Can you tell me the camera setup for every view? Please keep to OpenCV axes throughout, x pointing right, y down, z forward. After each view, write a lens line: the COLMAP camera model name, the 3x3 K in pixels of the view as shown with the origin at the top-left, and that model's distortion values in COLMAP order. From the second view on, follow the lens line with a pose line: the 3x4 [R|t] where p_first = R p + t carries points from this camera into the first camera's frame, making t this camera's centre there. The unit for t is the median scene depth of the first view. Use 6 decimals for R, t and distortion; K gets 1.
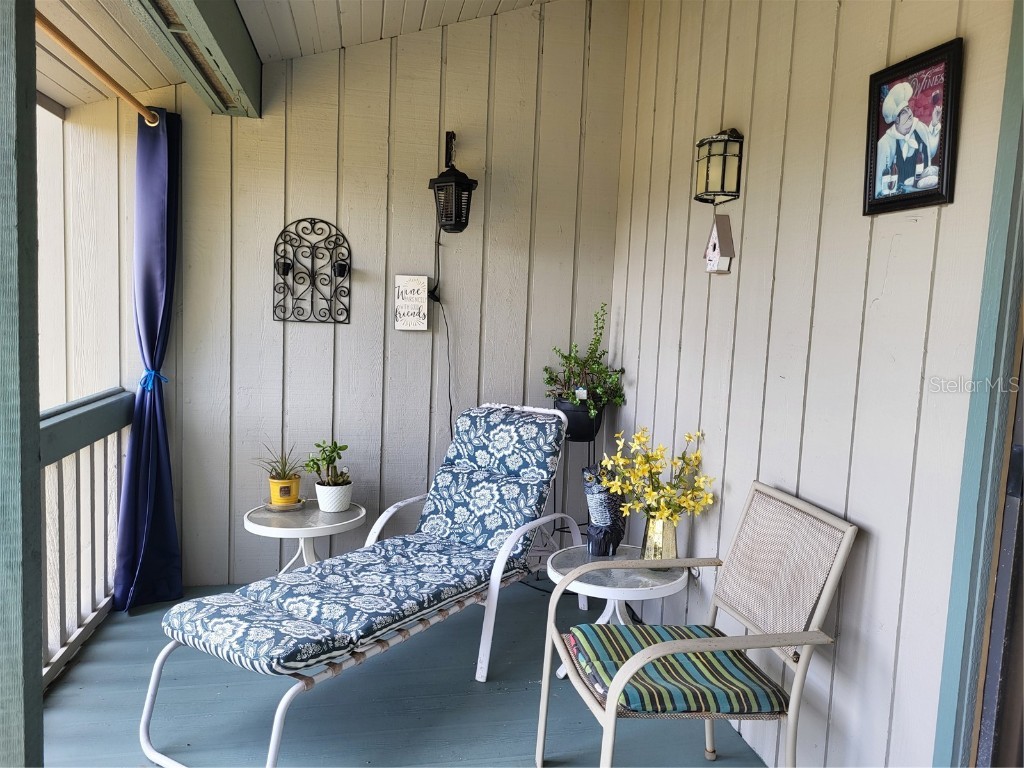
lens RADIAL K [[752.2, 0, 512.0], [0, 752.2, 384.0], [0, 0, 1]] dist [0.006734, 0.001106]
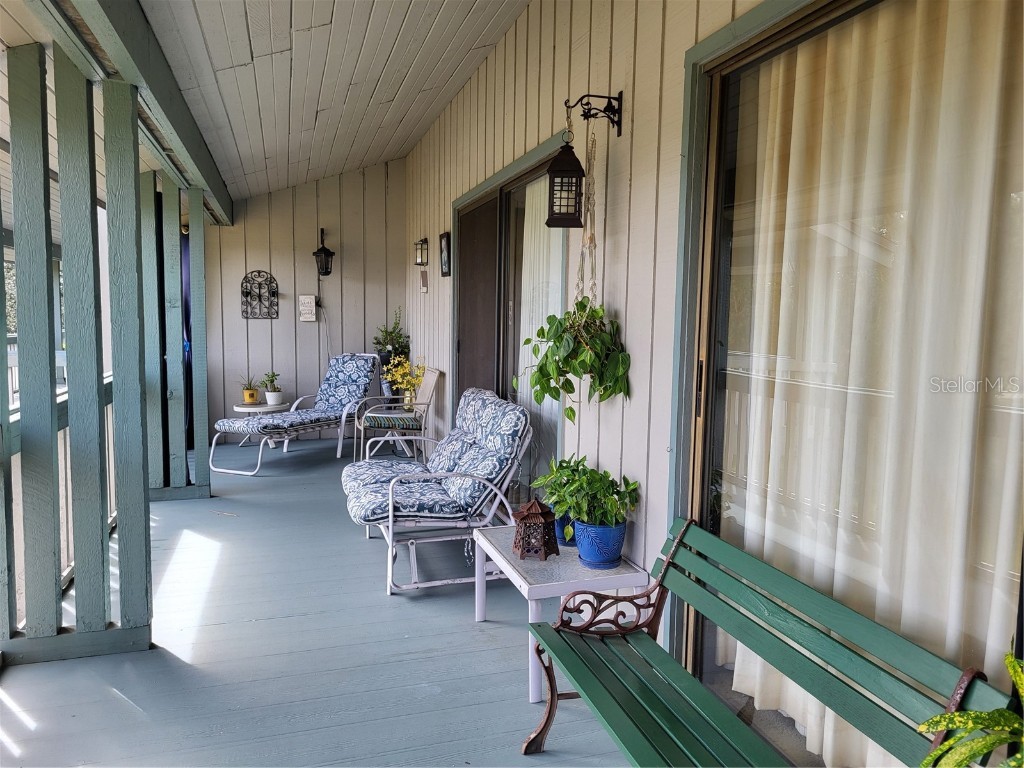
lens RADIAL K [[752.2, 0, 512.0], [0, 752.2, 384.0], [0, 0, 1]] dist [0.006734, 0.001106]
pose [[0.994441, -0.039724, 0.097517, 0.238933], [0.040057, 0.999196, -0.001461, 0.140696], [-0.097381, 0.005359, 0.995233, -1.243805]]
